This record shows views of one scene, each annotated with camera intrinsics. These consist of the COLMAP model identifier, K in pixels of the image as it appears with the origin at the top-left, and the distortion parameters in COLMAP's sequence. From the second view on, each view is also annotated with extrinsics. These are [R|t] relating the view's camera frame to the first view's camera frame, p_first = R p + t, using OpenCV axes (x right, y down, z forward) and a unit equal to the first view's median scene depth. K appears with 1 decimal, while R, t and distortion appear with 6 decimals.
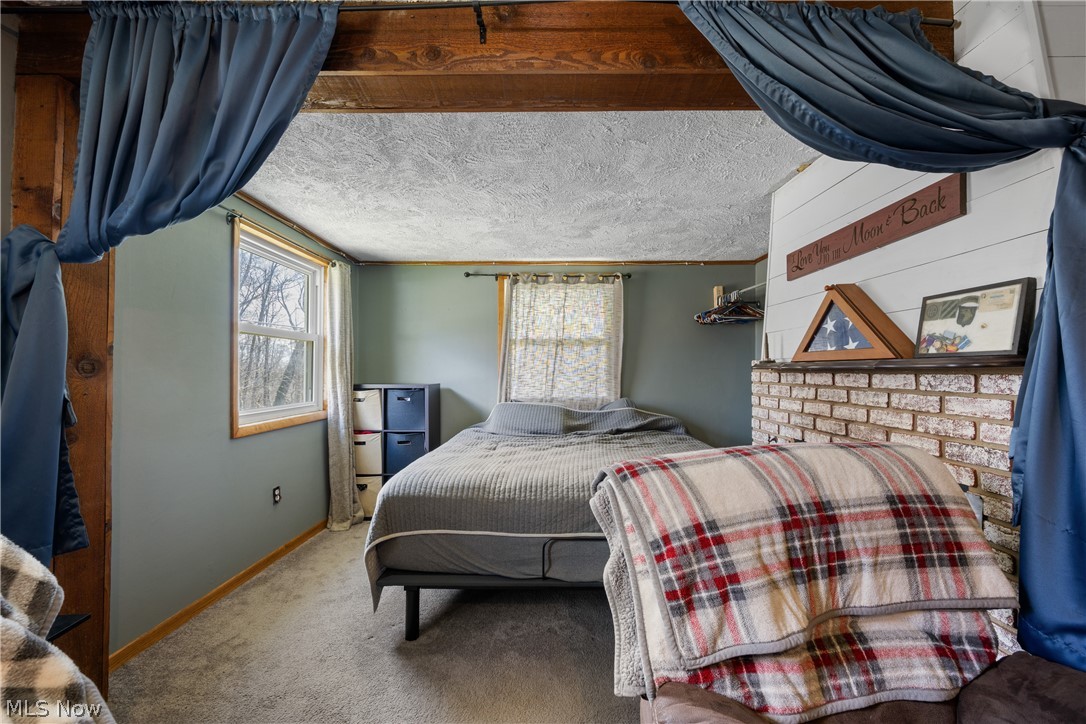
lens RADIAL K [[426.5, 0, 544.6], [0, 426.5, 363.6], [0, 0, 1]] dist [-0.000991, -0.000059]
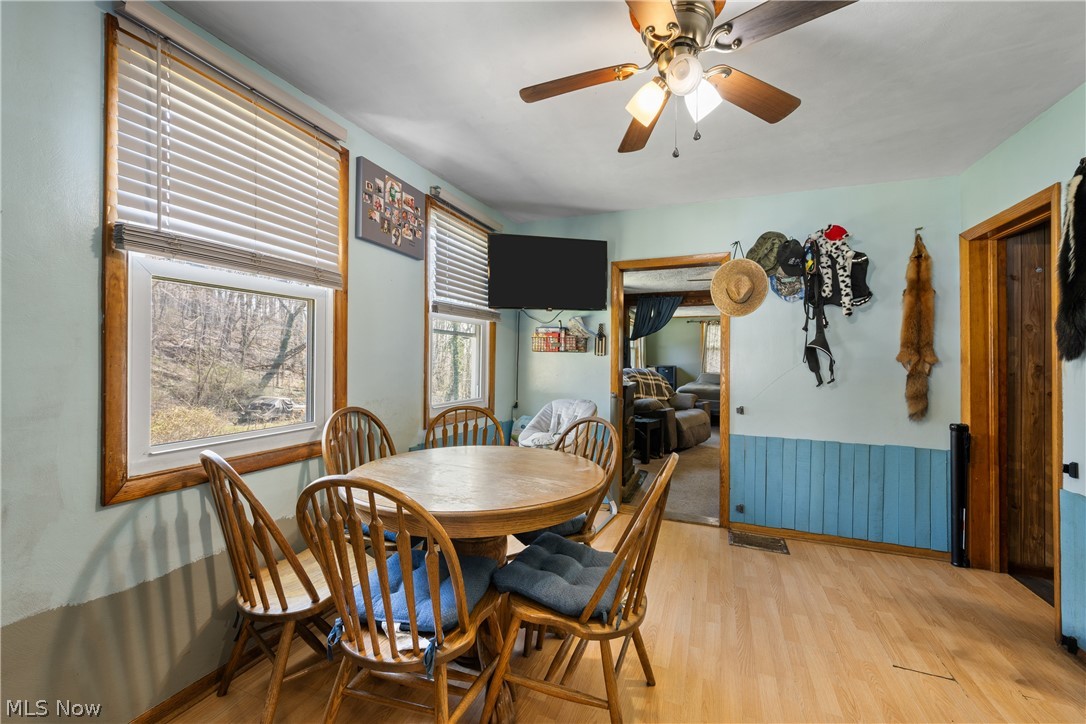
lens RADIAL K [[426.5, 0, 536.2], [0, 426.5, 361.5], [0, 0, 1]] dist [-0.000991, -0.000059]
pose [[0.916754, 0.004451, -0.399427, 0.008183], [0.002135, 0.999869, 0.016042, -0.058608], [0.399446, -0.015559, 0.916625, -4.896137]]
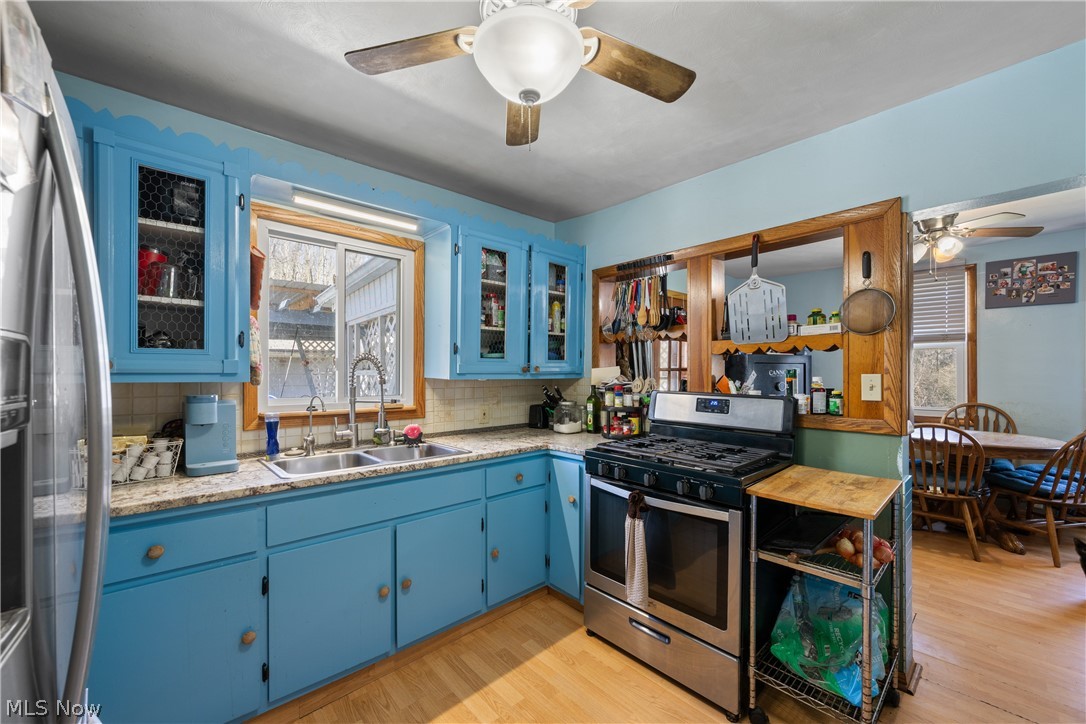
lens RADIAL K [[426.5, 0, 545.3], [0, 426.5, 376.1], [0, 0, 1]] dist [-0.000991, -0.000059]
pose [[-0.742827, 0.007826, -0.669437, 2.936428], [0.015679, 0.999861, -0.005709, -0.080955], [0.669299, -0.014736, -0.742847, -3.505211]]
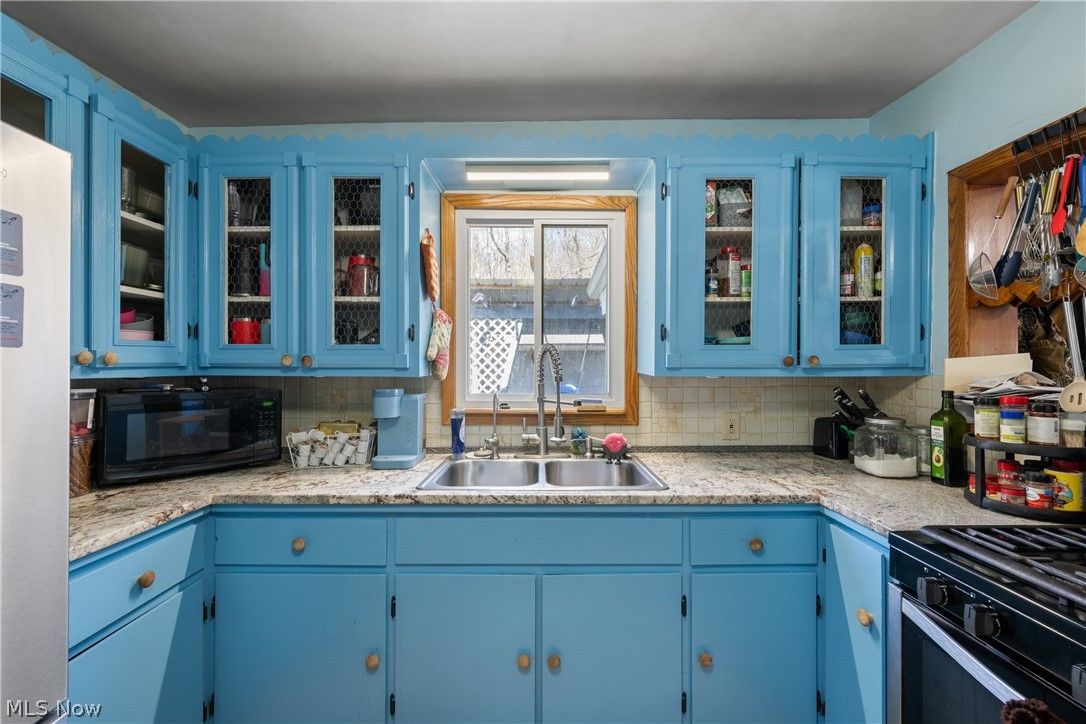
lens RADIAL K [[426.5, 0, 542.9], [0, 426.5, 360.9], [0, 0, 1]] dist [-0.000991, -0.000059]
pose [[-0.999991, 0.003951, -0.001310, 2.363047], [0.003985, 0.999640, -0.026535, -0.097013], [0.001205, -0.026540, -0.999647, -3.837925]]
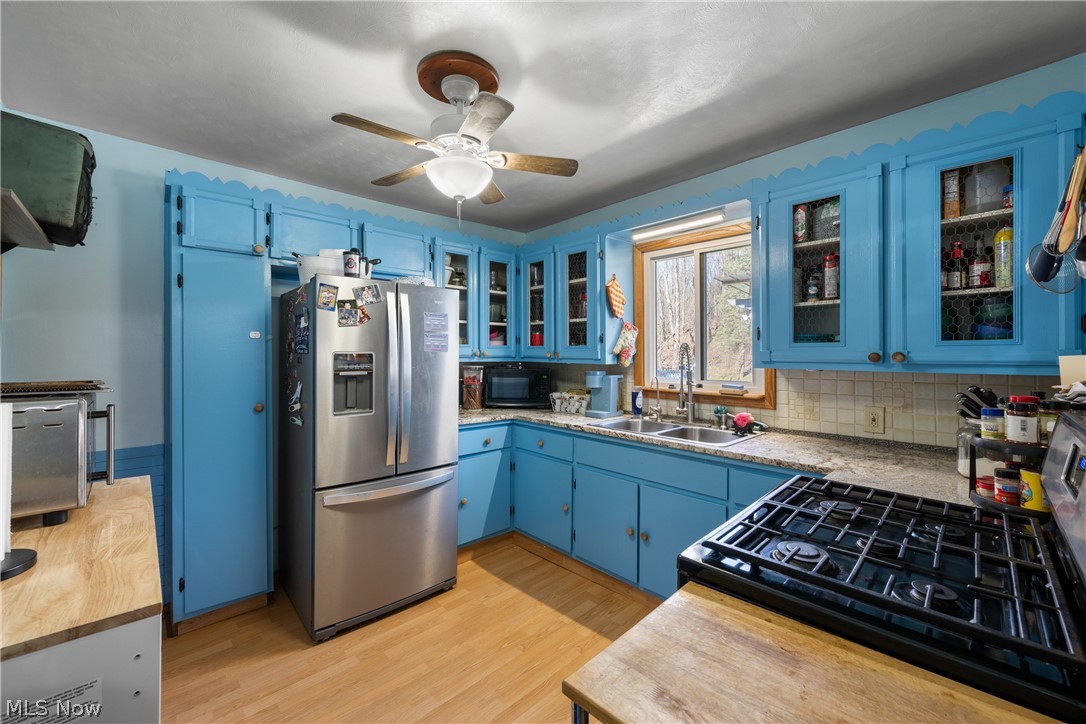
lens RADIAL K [[426.5, 0, 546.5], [0, 426.5, 355.3], [0, 0, 1]] dist [-0.000991, -0.000059]
pose [[-0.694459, -0.002154, 0.719529, 1.391592], [-0.015629, 0.999805, -0.012092, -0.099411], [-0.719363, -0.019643, -0.694357, -3.406772]]
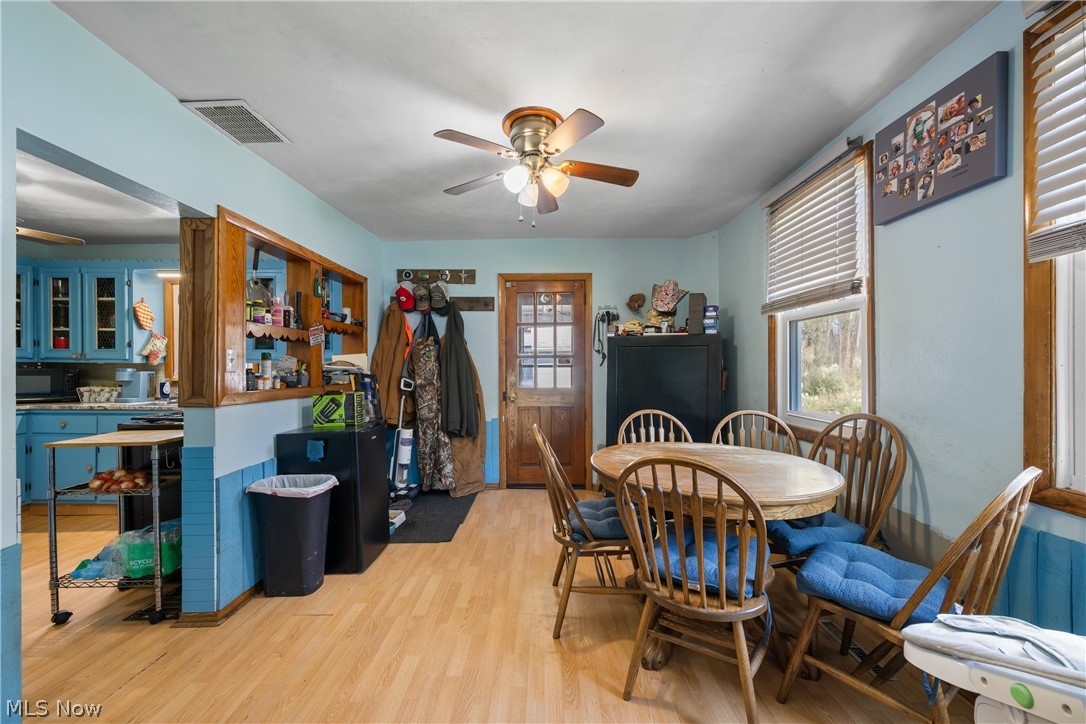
lens RADIAL K [[426.5, 0, 544.3], [0, 426.5, 365.4], [0, 0, 1]] dist [-0.000991, -0.000059]
pose [[-0.999959, 0.000858, 0.009029, -0.148236], [0.000676, 0.999797, -0.020159, -0.006012], [-0.009044, -0.020152, -0.999756, -2.182130]]
